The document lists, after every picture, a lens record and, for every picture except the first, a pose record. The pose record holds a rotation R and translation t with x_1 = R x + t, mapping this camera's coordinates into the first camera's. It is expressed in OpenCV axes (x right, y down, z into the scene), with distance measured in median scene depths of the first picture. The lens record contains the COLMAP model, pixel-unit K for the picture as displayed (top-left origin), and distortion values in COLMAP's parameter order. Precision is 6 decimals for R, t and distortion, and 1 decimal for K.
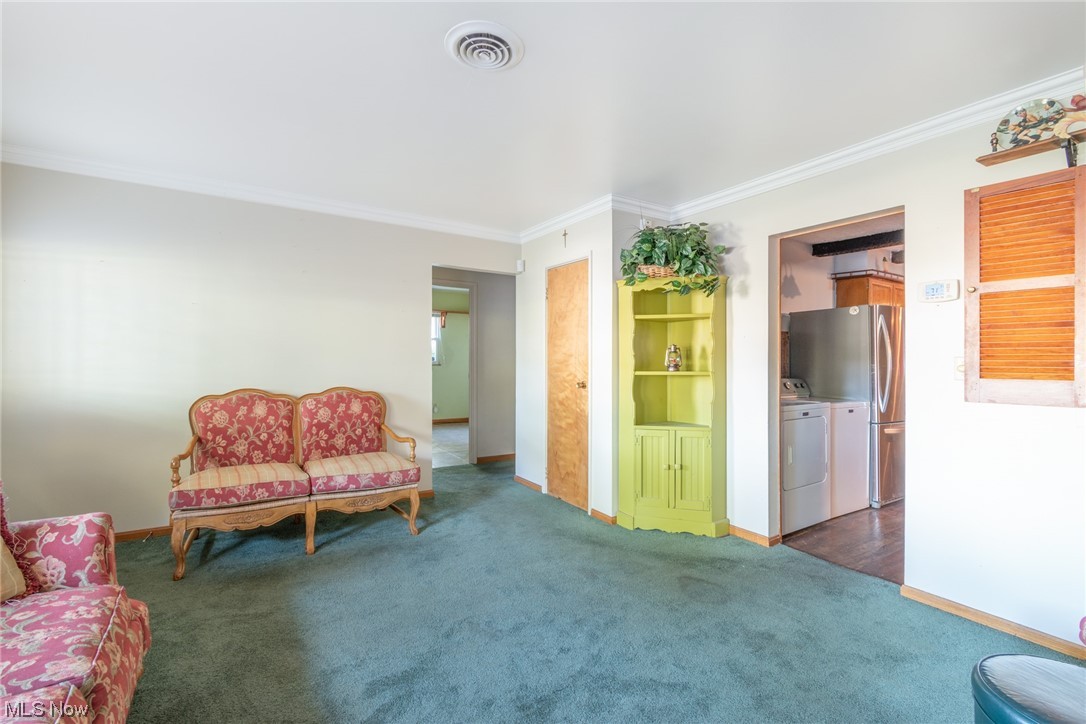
lens RADIAL K [[482.0, 0, 544.6], [0, 482.0, 361.8], [0, 0, 1]] dist [0.004332, 0.000471]
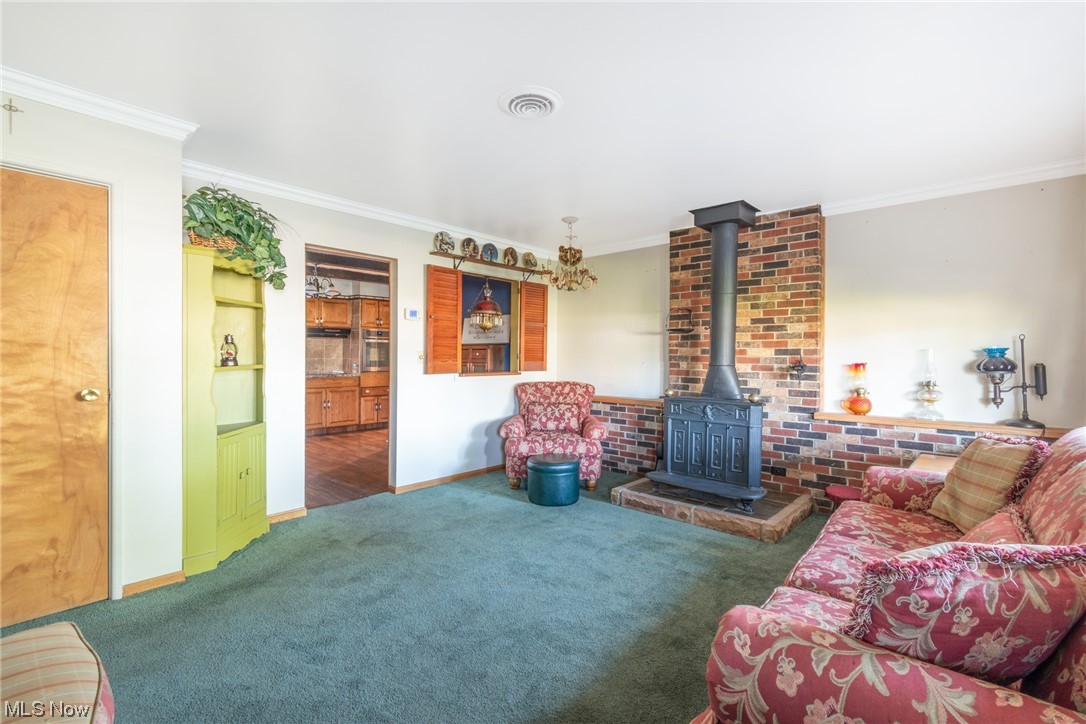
lens RADIAL K [[482.0, 0, 542.6], [0, 482.0, 358.1], [0, 0, 1]] dist [0.004332, 0.000471]
pose [[-0.261295, -0.017717, 0.965096, -0.806946], [-0.002948, 0.999842, 0.017557, -0.011476], [-0.965254, 0.001742, -0.261306, 0.778661]]
